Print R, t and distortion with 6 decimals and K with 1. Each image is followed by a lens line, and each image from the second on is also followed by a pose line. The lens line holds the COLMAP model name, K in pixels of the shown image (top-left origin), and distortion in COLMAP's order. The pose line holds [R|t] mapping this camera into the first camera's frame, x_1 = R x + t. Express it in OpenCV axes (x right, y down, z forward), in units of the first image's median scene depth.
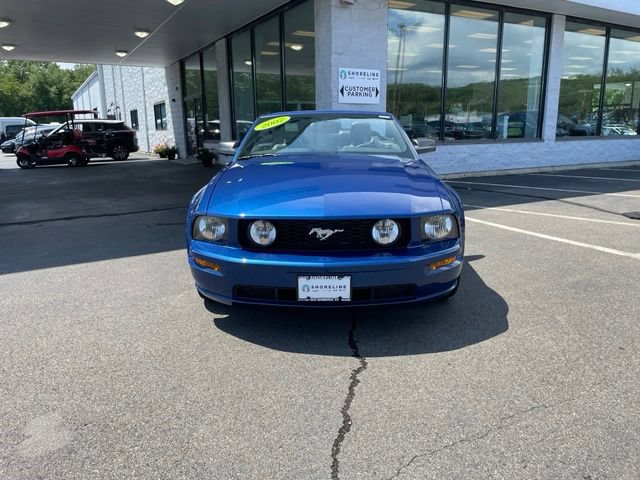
lens RADIAL K [[480.6, 0, 318.4], [0, 480.6, 239.4], [0, 0, 1]] dist [0.072178, -0.092305]
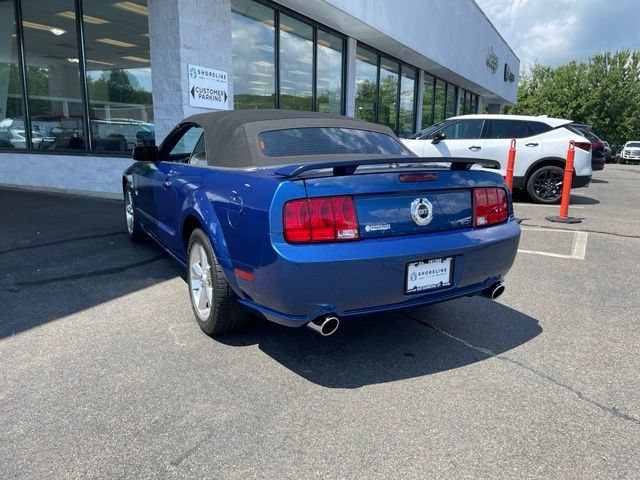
lens RADIAL K [[480.6, 0, 324.9], [0, 480.6, 235.1], [0, 0, 1]] dist [0.072178, -0.092305]
pose [[0.835334, -0.082612, 0.543500, -0.239125], [0.095340, 0.995433, 0.004772, -0.041691], [-0.541412, 0.047831, 0.839396, 0.179572]]
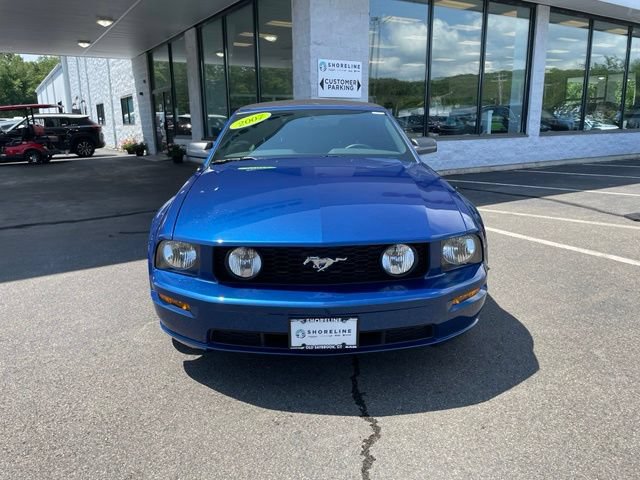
lens RADIAL K [[480.6, 0, 314.0], [0, 480.6, 239.0], [0, 0, 1]] dist [0.072178, -0.092305]
pose [[0.998970, -0.012505, 0.043610, -0.010914], [0.012006, 0.999860, 0.011666, -0.018429], [-0.043750, -0.011131, 0.998981, 0.063084]]
